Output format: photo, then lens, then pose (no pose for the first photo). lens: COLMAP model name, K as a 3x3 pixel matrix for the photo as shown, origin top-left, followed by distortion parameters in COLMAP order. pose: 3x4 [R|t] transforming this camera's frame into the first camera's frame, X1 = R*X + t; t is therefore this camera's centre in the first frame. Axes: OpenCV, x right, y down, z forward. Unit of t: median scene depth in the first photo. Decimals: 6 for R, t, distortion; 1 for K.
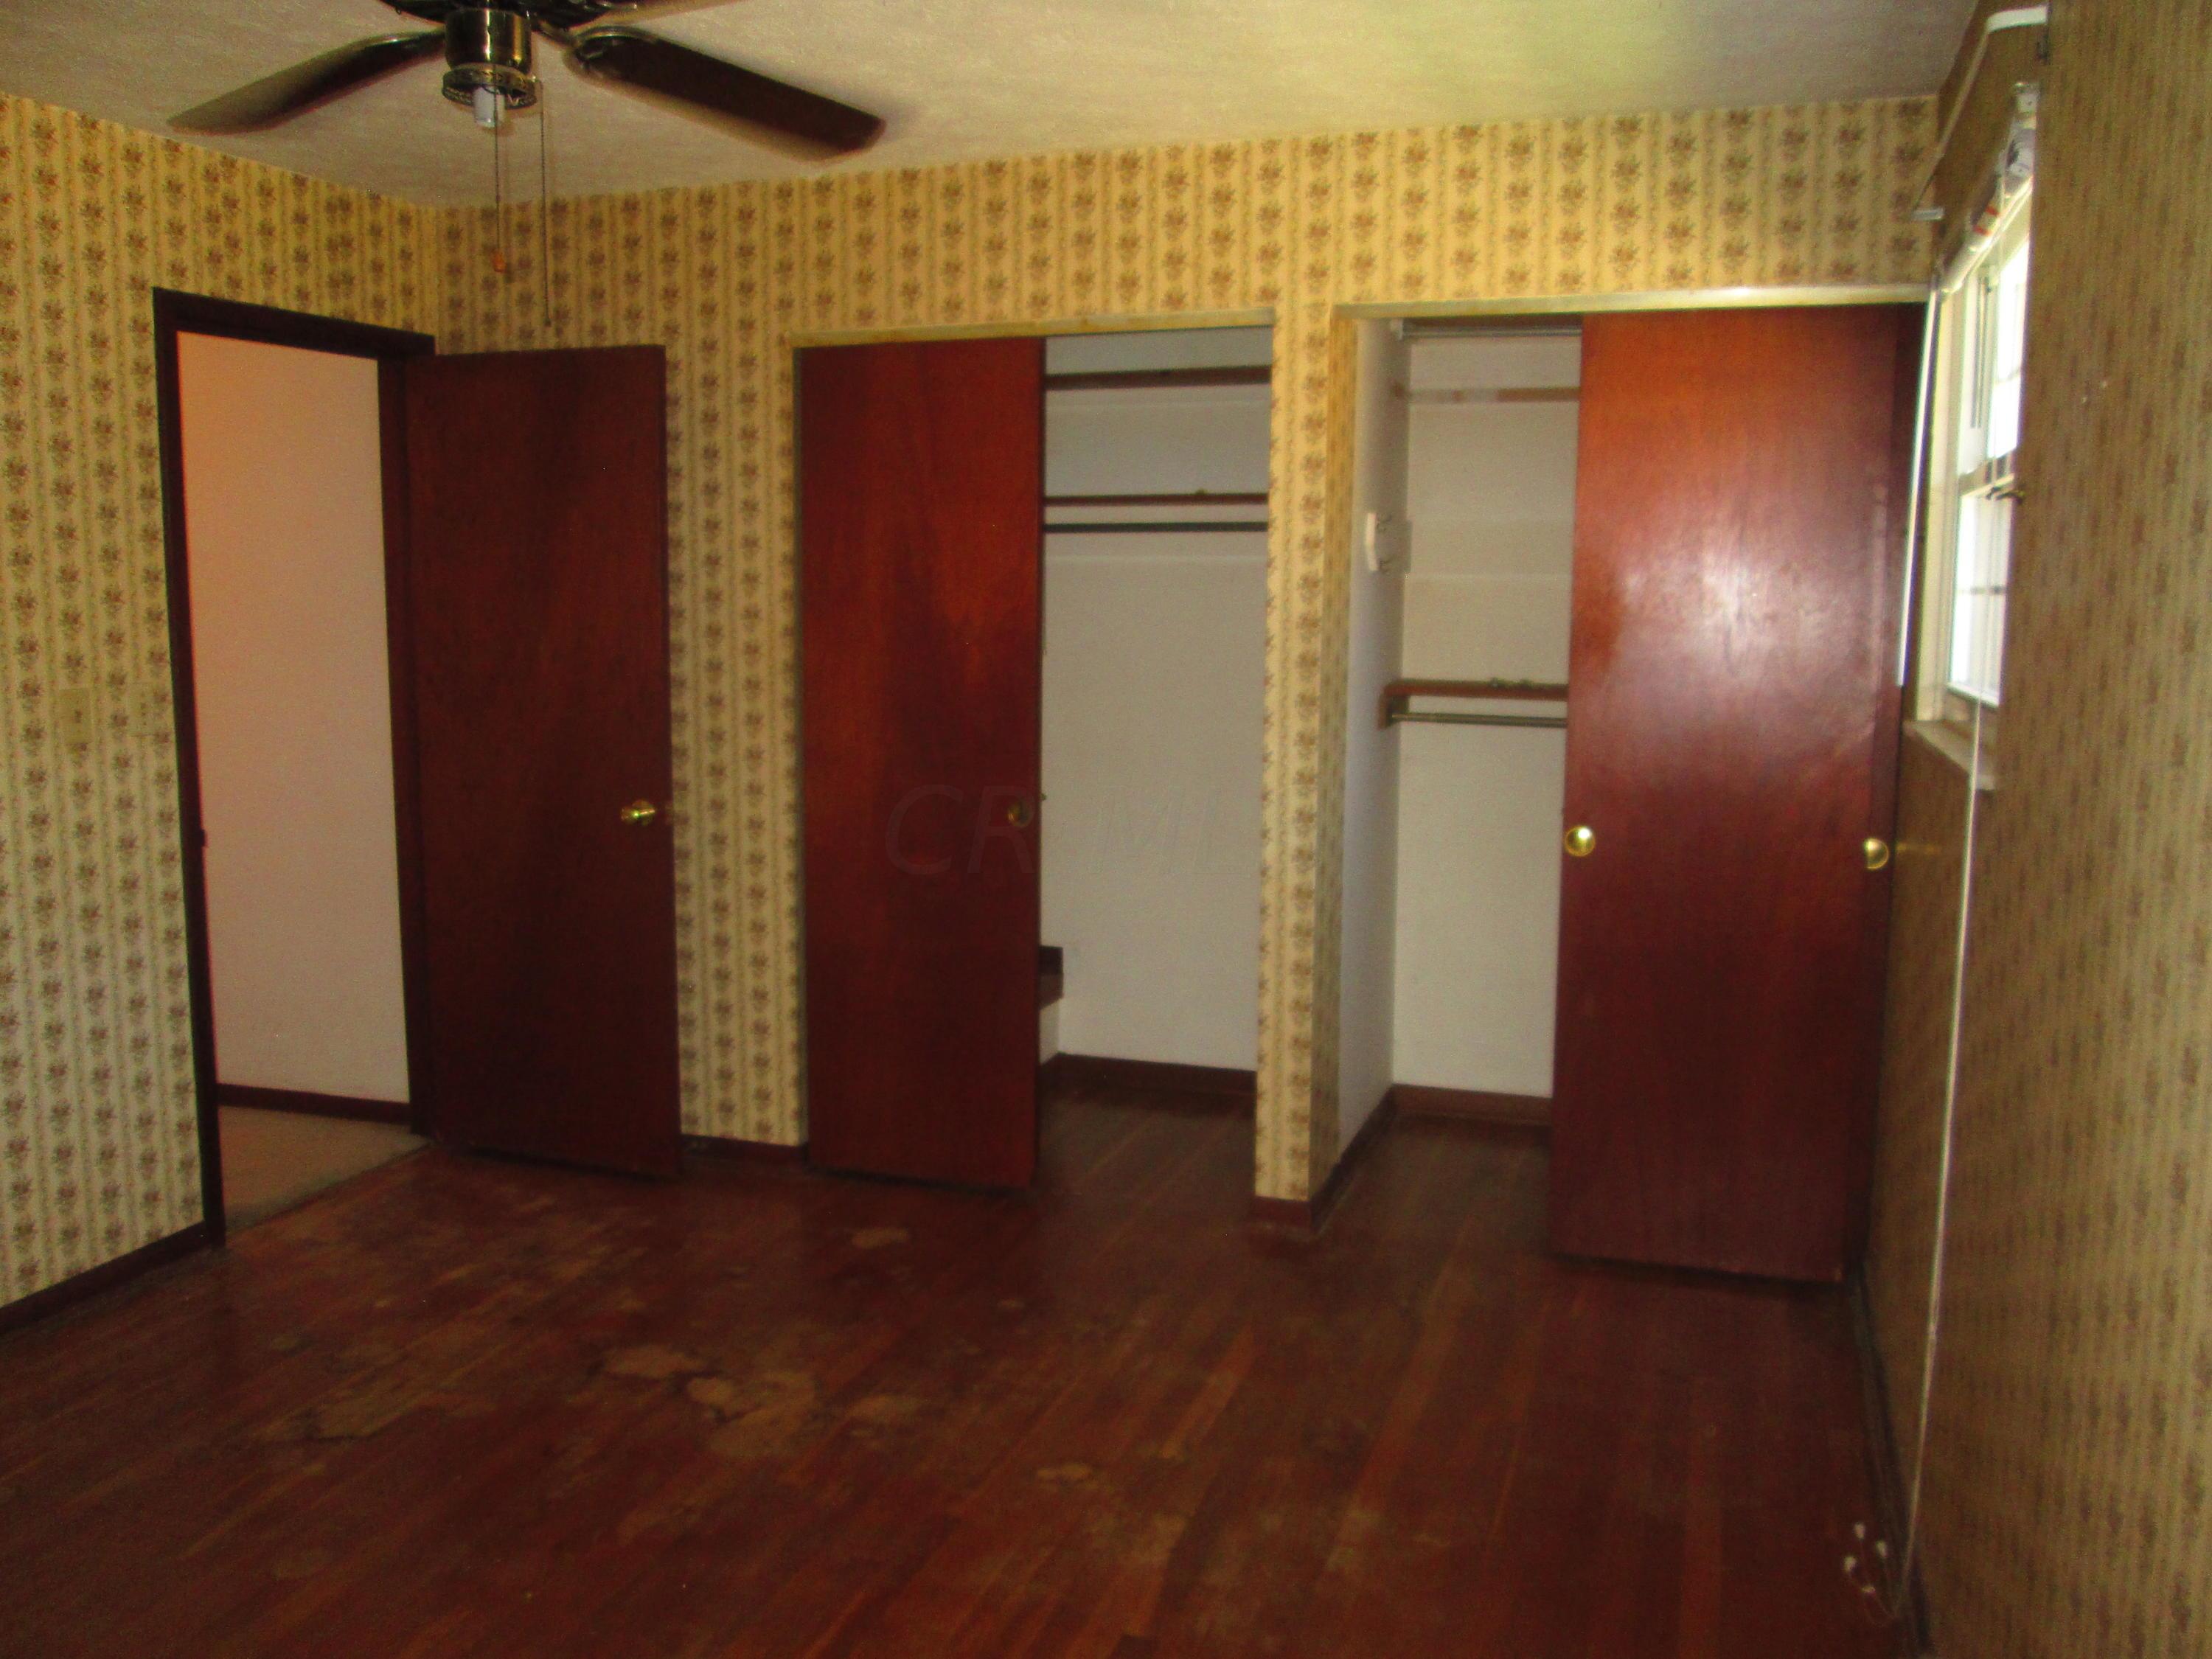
lens RADIAL K [[1814.9, 0, 1107.5], [0, 1814.9, 822.0], [0, 0, 1]] dist [-0.035796, 0.002646]
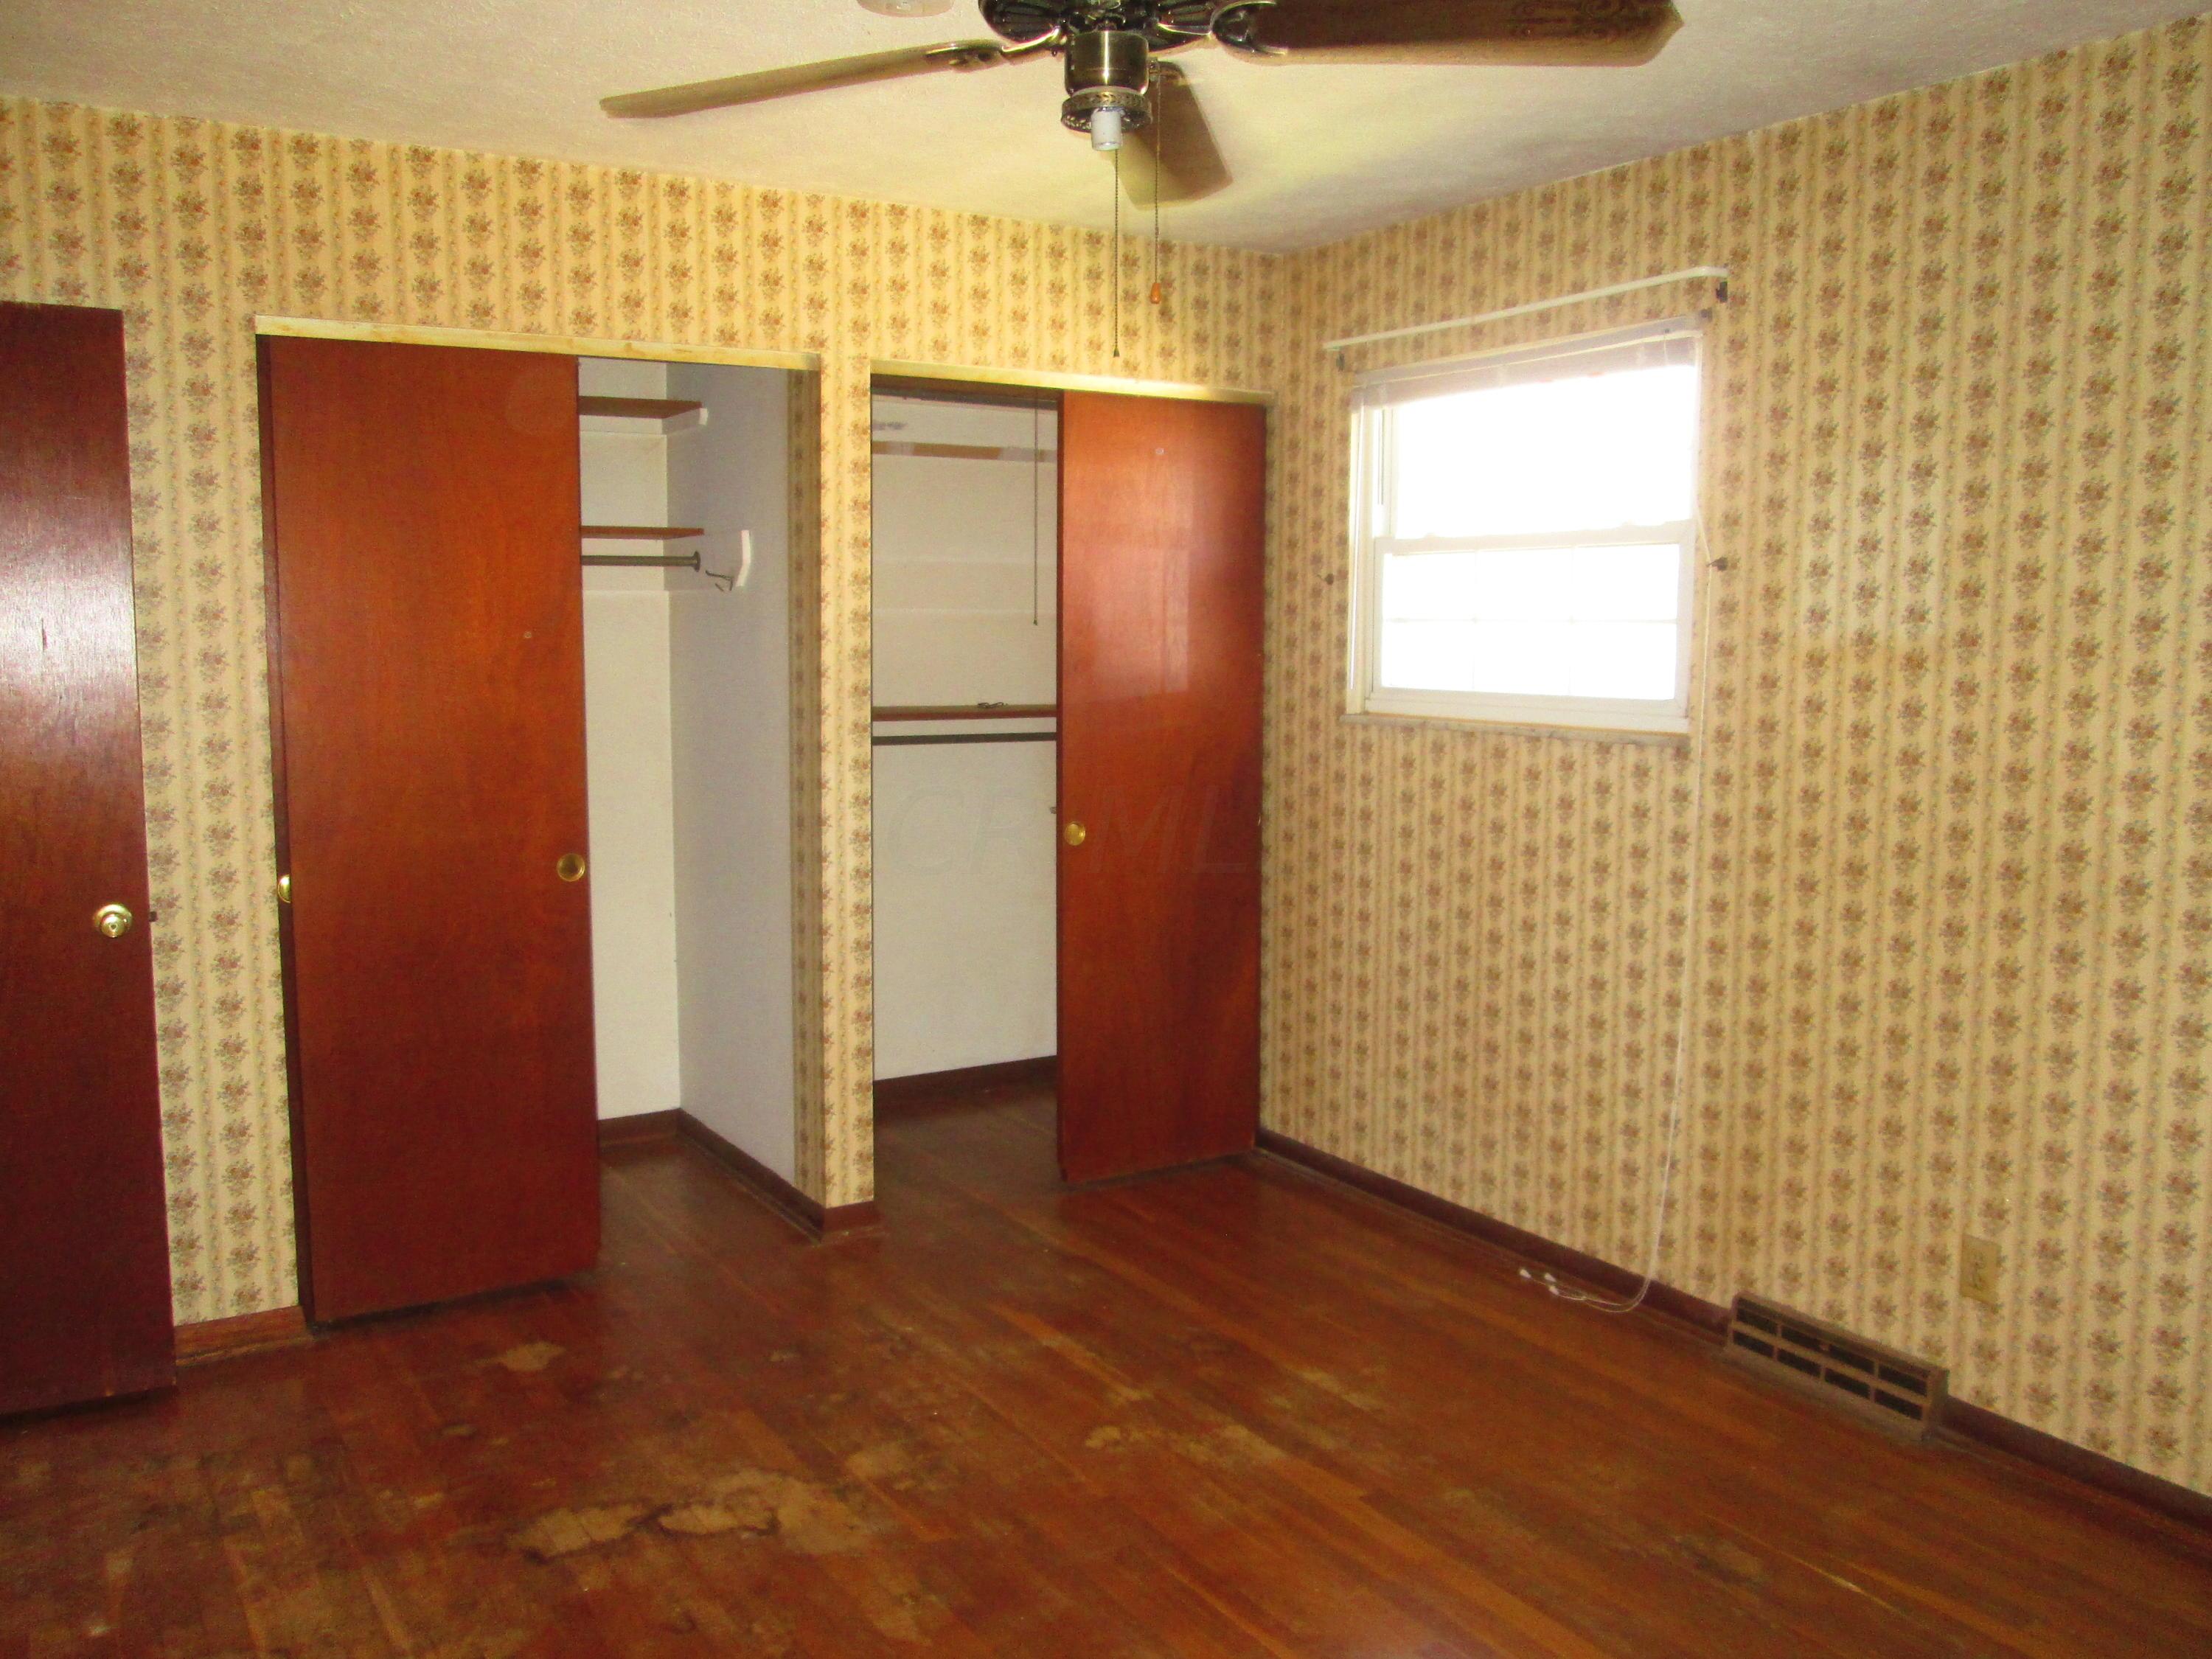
lens RADIAL K [[1814.9, 0, 1101.2], [0, 1814.9, 837.7], [0, 0, 1]] dist [-0.035796, 0.002646]
pose [[0.644425, -0.093950, 0.758874, -0.628203], [0.101579, 0.994146, 0.036818, -0.029021], [-0.757891, 0.053359, 0.650195, 0.213233]]
